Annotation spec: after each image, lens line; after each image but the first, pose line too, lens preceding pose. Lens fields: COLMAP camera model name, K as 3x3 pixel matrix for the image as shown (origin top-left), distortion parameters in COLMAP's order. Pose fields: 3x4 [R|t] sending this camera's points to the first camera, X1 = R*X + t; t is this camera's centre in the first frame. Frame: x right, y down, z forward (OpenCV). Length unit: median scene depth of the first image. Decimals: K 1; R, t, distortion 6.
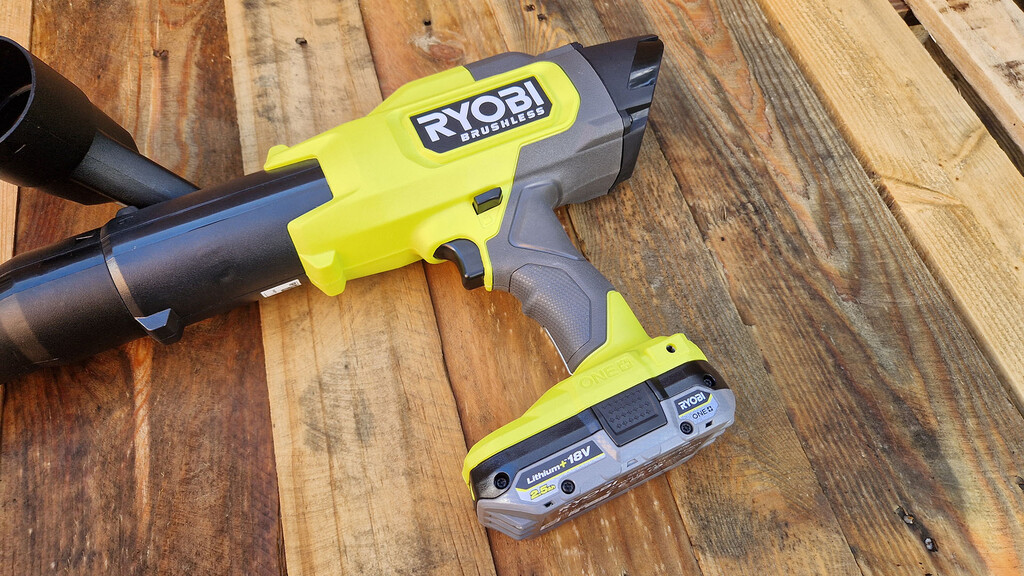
lens RADIAL K [[685.9, 0, 516.7], [0, 685.9, 288.7], [0, 0, 1]] dist [0.057768, -0.060078]
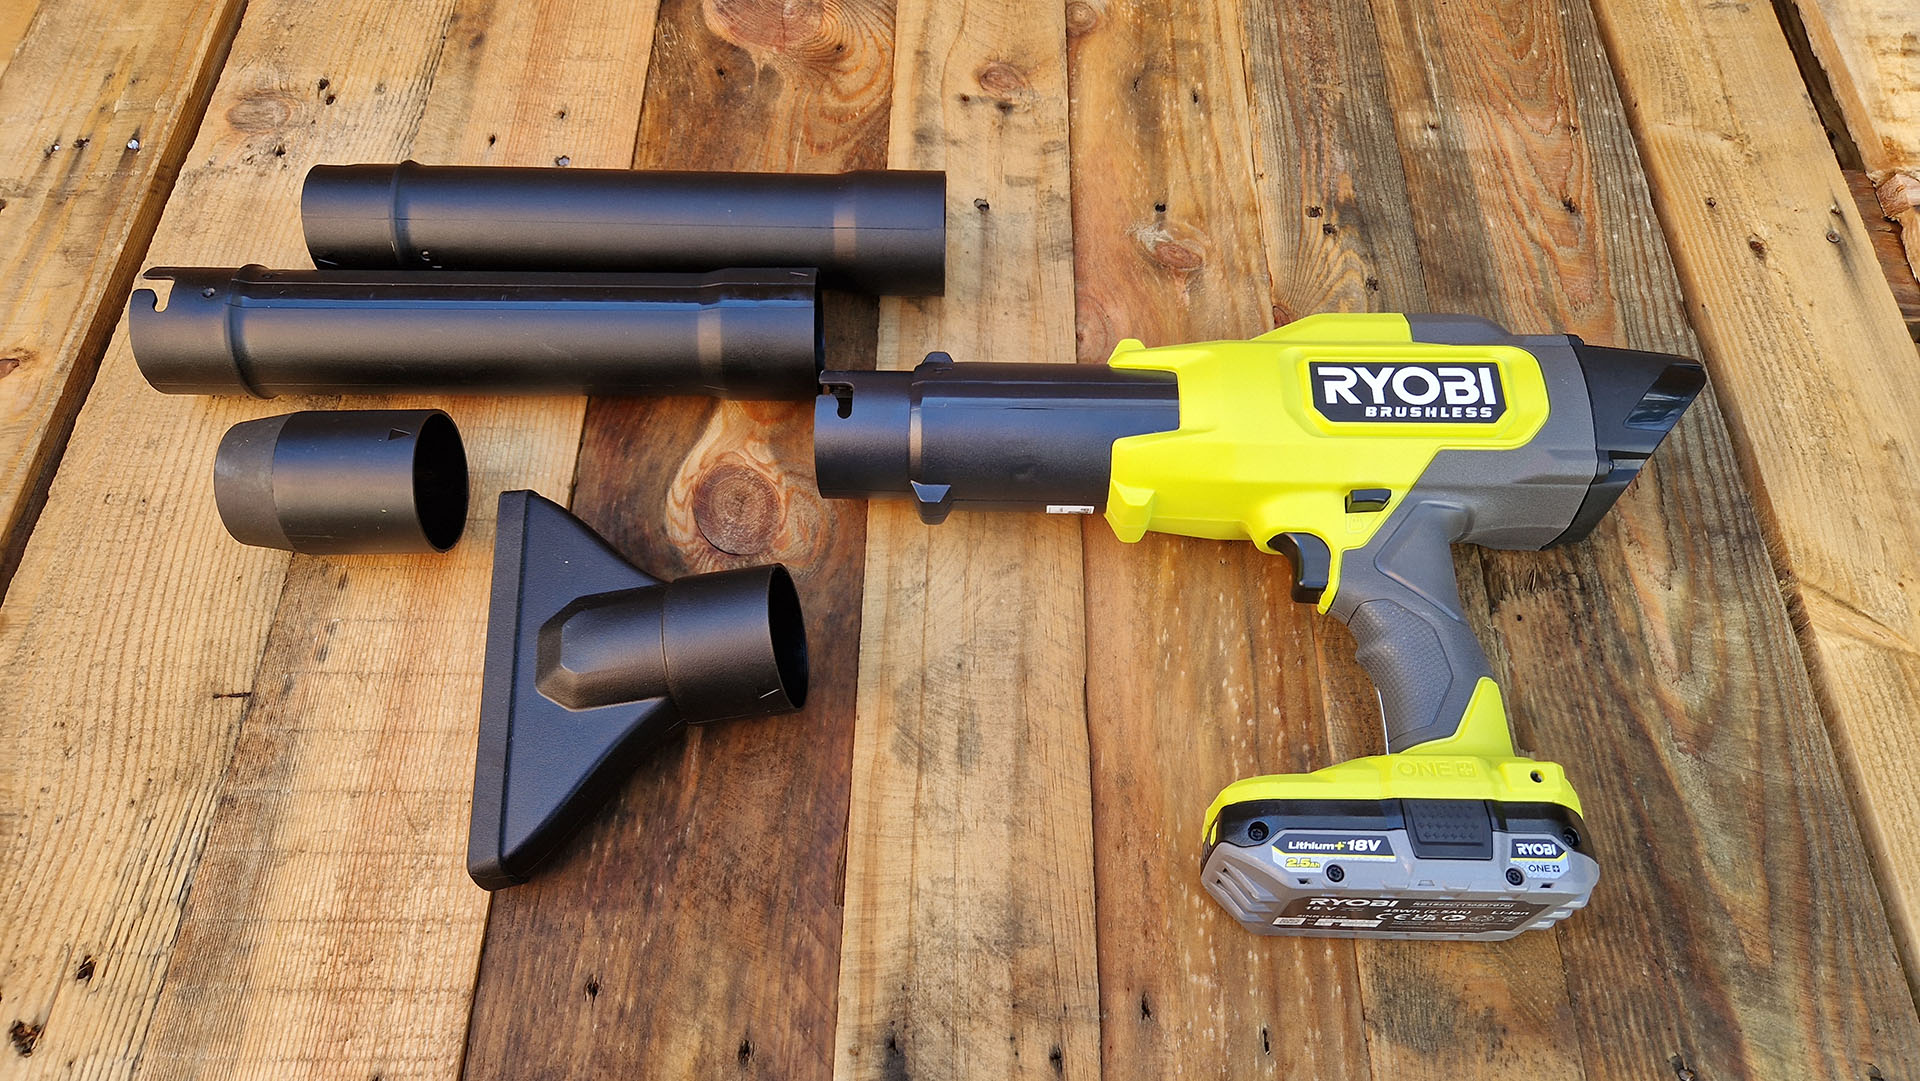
lens RADIAL K [[1289.8, 0, 971.5], [0, 1289.8, 539.3], [0, 0, 1]] dist [0.067200, -0.060392]
pose [[0.961026, 0.229054, -0.154798, -0.040826], [-0.231008, 0.972936, 0.005492, -0.029843], [0.151867, 0.030481, 0.987931, -0.361248]]
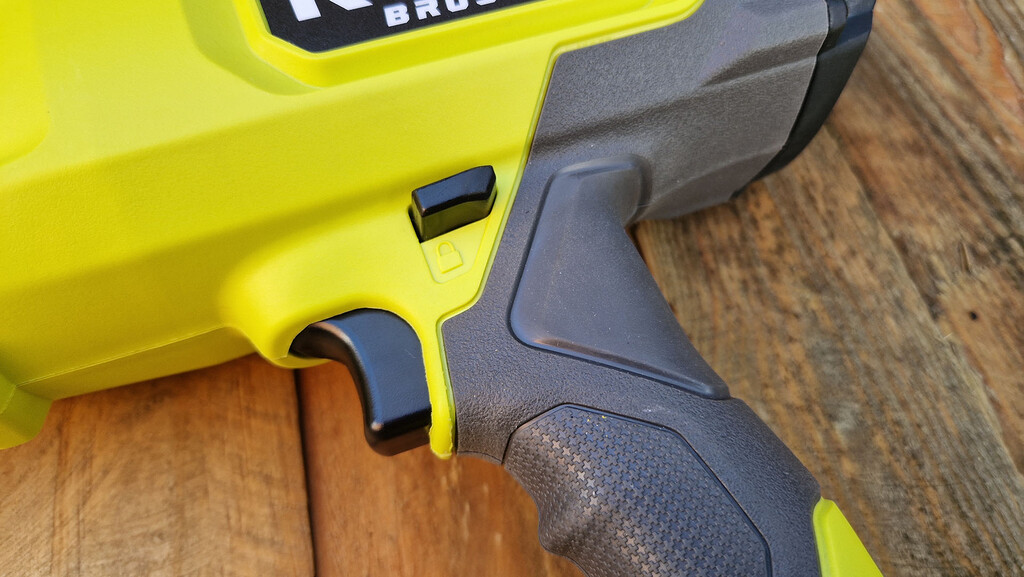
lens RADIAL K [[701.2, 0, 512.8], [0, 701.2, 291.3], [0, 0, 1]] dist [-0.007907, -0.002826]
pose [[0.998283, 0.051170, 0.028513, -0.017140], [-0.051222, 0.998687, 0.001119, -0.073847], [-0.028418, -0.002578, 0.999593, 0.554721]]
